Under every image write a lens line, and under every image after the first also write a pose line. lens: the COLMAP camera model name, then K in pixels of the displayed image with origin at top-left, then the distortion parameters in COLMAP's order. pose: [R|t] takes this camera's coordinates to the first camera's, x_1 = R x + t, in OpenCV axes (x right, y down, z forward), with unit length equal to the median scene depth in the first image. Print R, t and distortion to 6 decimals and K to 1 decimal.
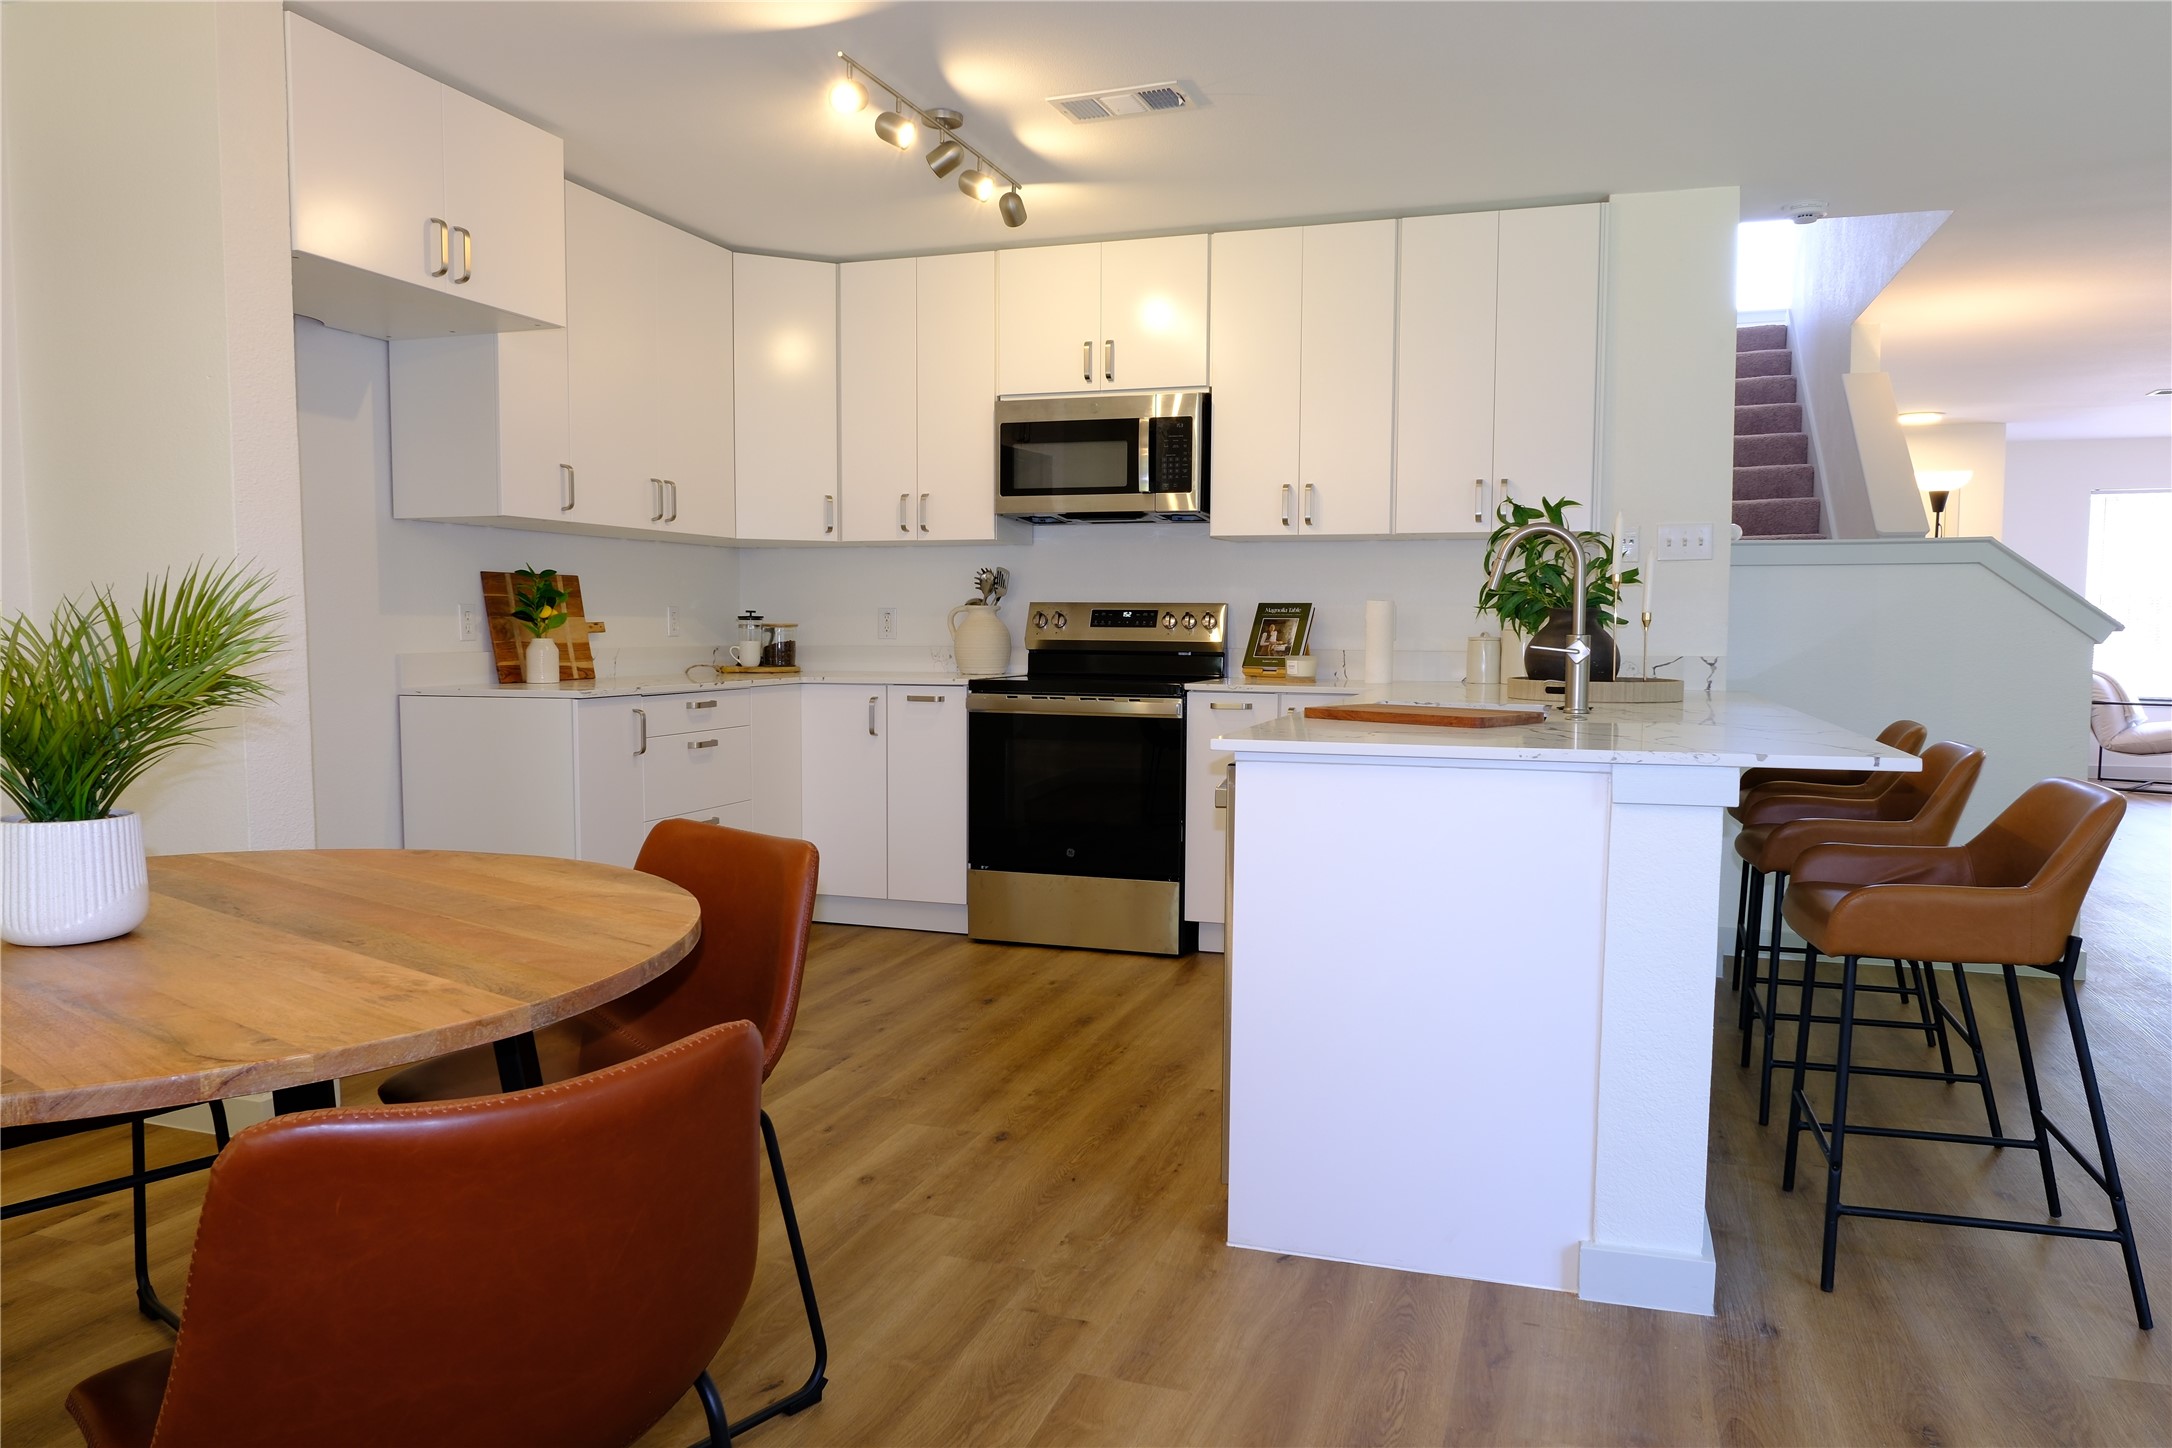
lens RADIAL K [[1490.2, 0, 1086.0], [0, 1490.2, 724.0], [0, 0, 1]] dist [-0.014558, 0.000233]
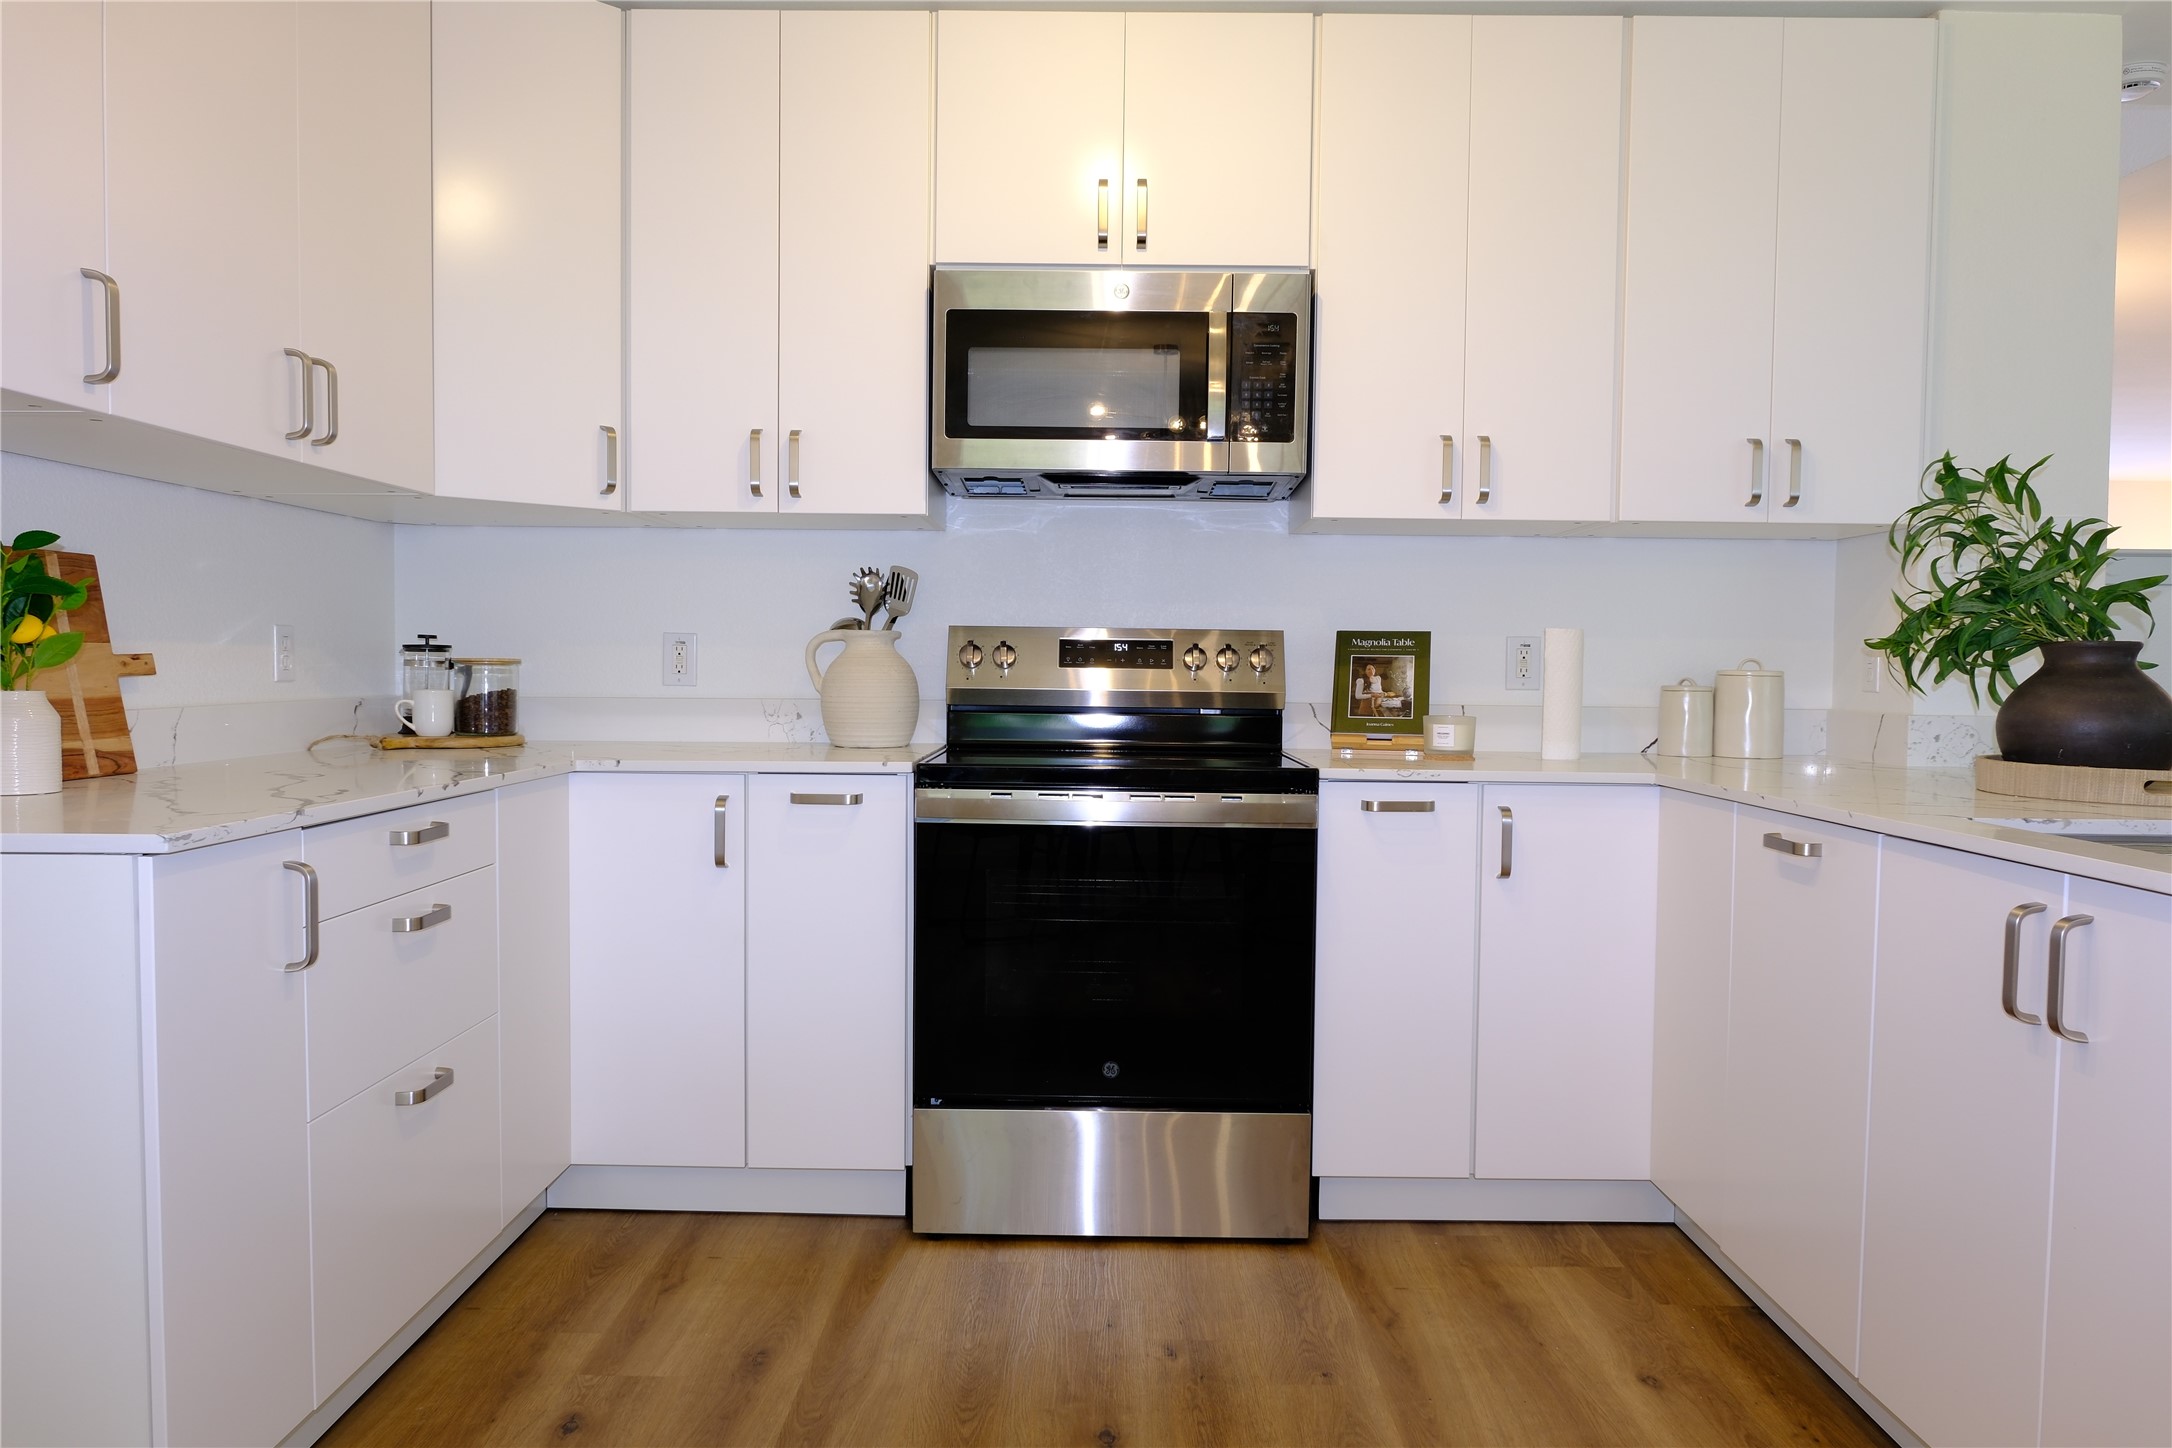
lens RADIAL K [[1490.2, 0, 1086.0], [0, 1490.2, 724.0], [0, 0, 1]] dist [-0.014558, 0.000233]
pose [[0.951614, -0.007146, 0.307213, -0.184111], [0.014555, 0.999656, -0.021831, -0.030862], [-0.306951, 0.025247, 0.951390, 0.450984]]
